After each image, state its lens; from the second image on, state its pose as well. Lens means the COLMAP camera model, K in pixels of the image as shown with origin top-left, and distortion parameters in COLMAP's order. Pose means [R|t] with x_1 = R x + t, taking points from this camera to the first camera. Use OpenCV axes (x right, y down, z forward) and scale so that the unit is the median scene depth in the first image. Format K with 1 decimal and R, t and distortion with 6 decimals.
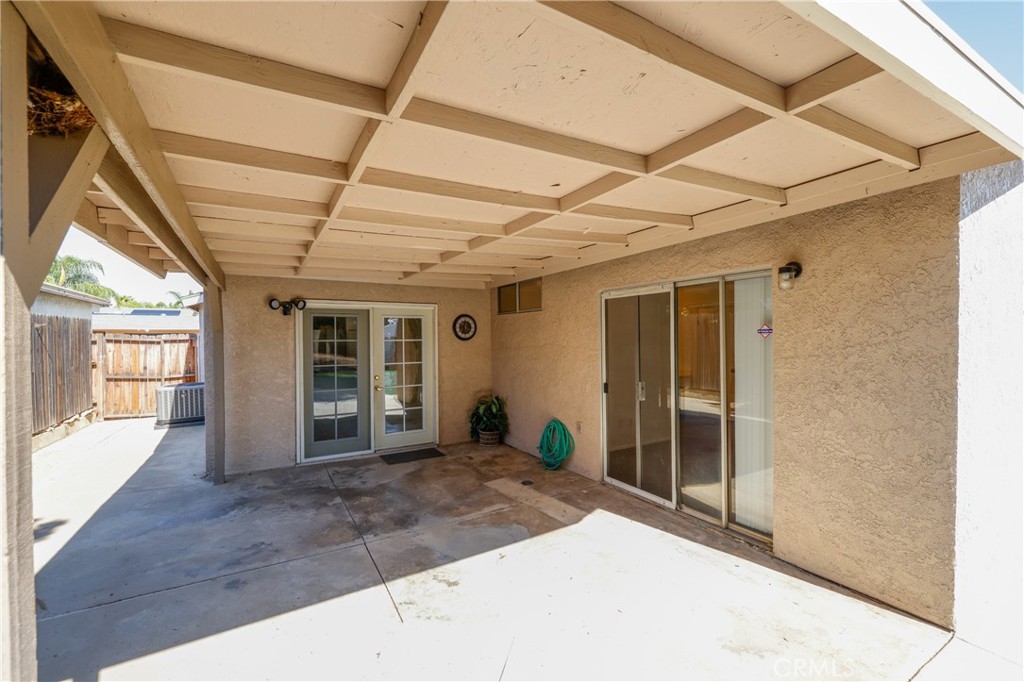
lens RADIAL K [[436.6, 0, 512.4], [0, 436.6, 343.1], [0, 0, 1]] dist [-0.002038, 0.000384]
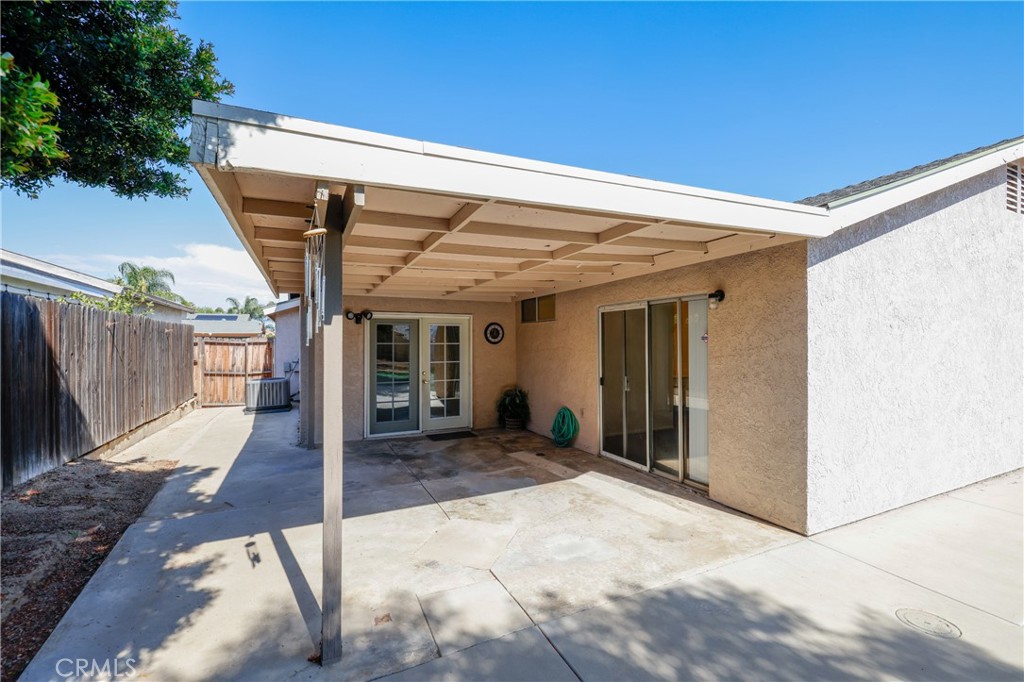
lens RADIAL K [[436.6, 0, 509.6], [0, 436.6, 342.2], [0, 0, 1]] dist [-0.002038, 0.000384]
pose [[0.996620, 0.005603, -0.081961, 0.054406], [-0.006642, 0.999901, -0.012420, 0.005507], [0.081883, 0.012923, 0.996558, -0.342717]]
